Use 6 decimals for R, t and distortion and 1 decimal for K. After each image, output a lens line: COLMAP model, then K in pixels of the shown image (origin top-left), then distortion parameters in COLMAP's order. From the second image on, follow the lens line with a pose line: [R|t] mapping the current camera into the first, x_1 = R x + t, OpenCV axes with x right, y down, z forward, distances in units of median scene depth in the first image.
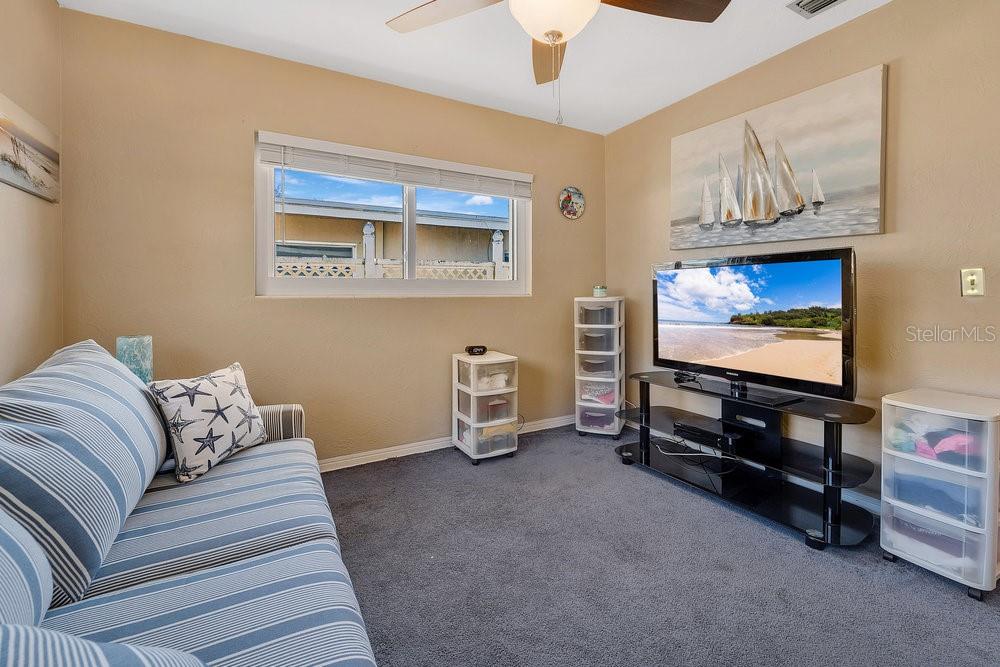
lens RADIAL K [[416.2, 0, 499.1], [0, 416.2, 308.2], [0, 0, 1]] dist [0.001107, -0.000364]
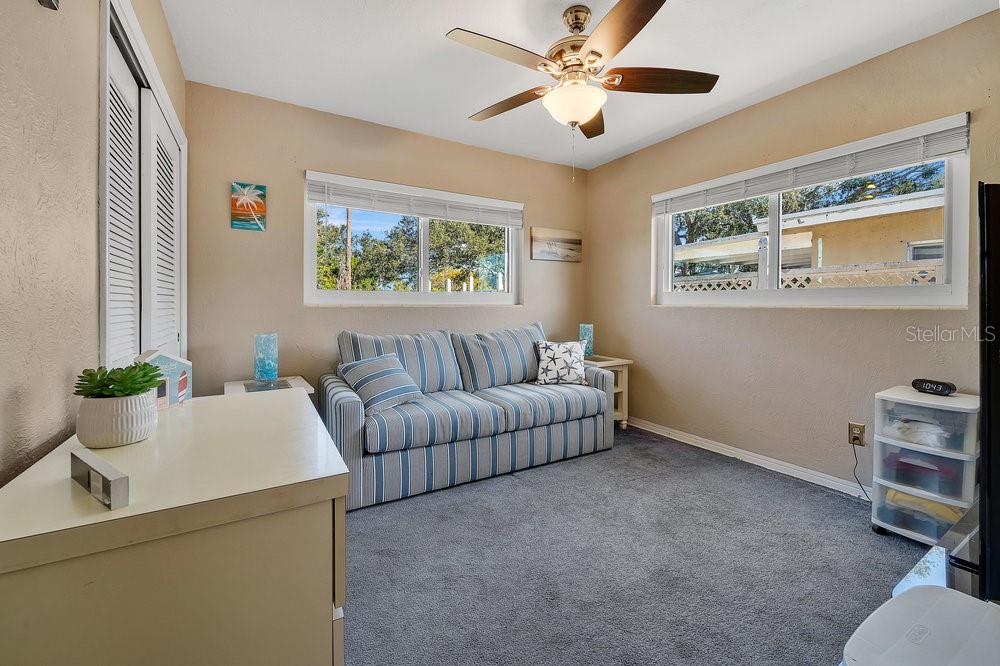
lens RADIAL K [[416.2, 0, 499.1], [0, 416.2, 307.7], [0, 0, 1]] dist [0.001107, -0.000364]
pose [[0.051066, 0.008537, -0.998659, 0.742760], [-0.036965, 0.999294, 0.006652, -0.008738], [0.998011, 0.036576, 0.051346, 0.315466]]
